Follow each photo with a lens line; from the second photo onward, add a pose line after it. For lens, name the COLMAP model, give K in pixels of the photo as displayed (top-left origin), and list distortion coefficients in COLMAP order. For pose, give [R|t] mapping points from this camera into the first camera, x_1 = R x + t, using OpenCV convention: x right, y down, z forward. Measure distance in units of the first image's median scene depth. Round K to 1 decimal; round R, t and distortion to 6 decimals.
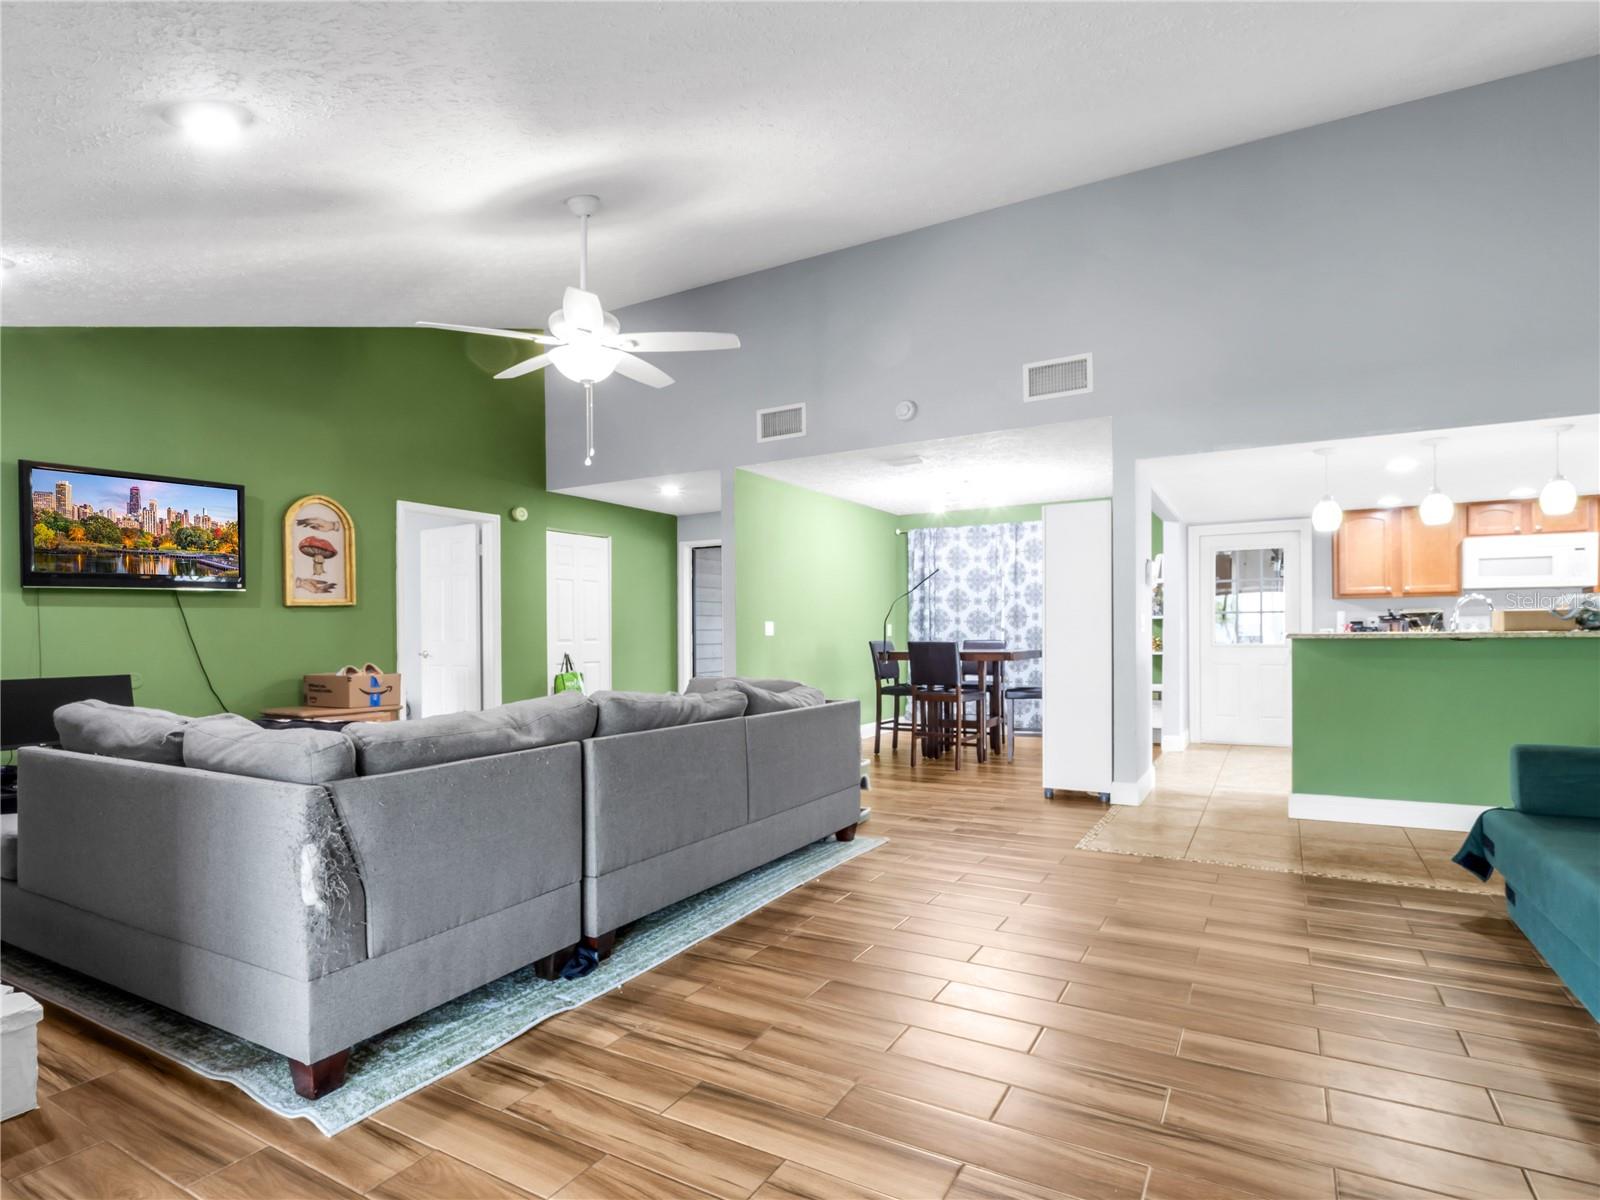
lens RADIAL K [[774.6, 0, 840.4], [0, 774.6, 639.7], [0, 0, 1]] dist [0.019104, -0.016461]
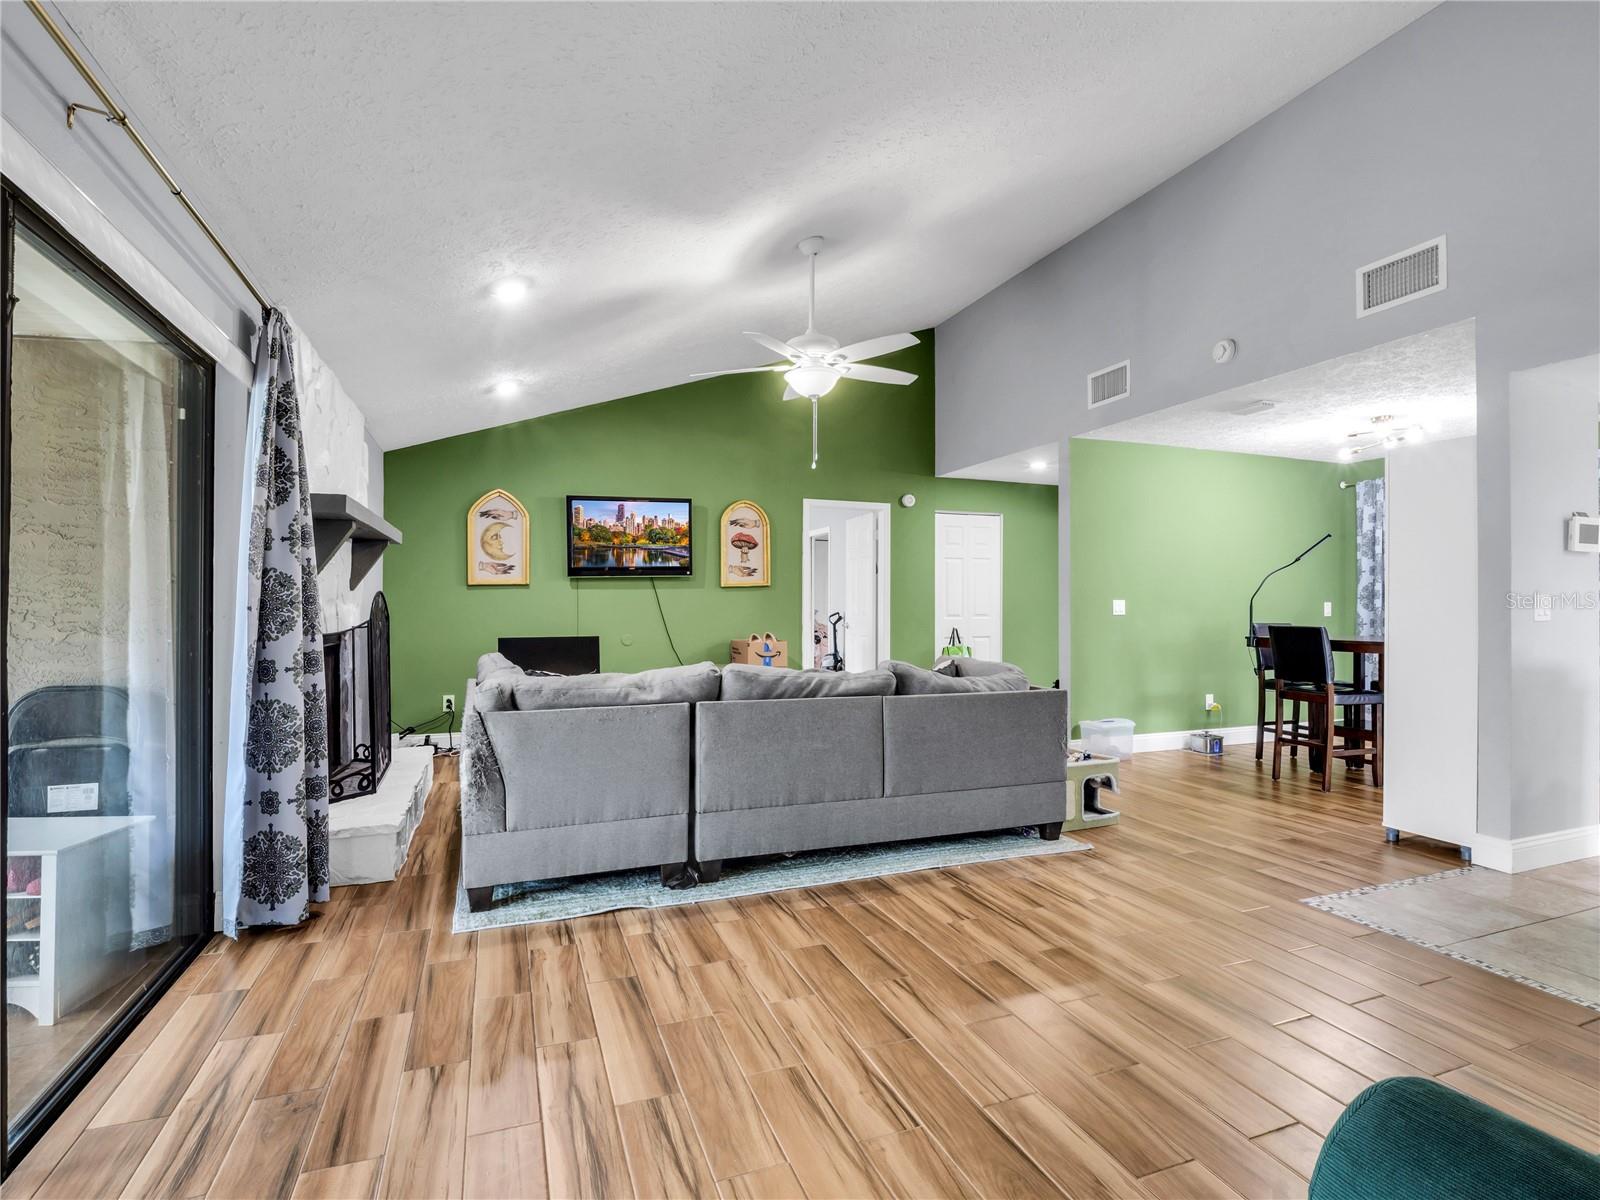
lens RADIAL K [[825.4, 0, 874.2], [0, 825.4, 602.0], [0, 0, 1]] dist [0.001379, 0.000617]
pose [[0.784302, 0.007956, -0.620328, 0.439205], [-0.013968, 0.999891, -0.004837, -0.018094], [0.620221, 0.012458, 0.784328, 0.082345]]
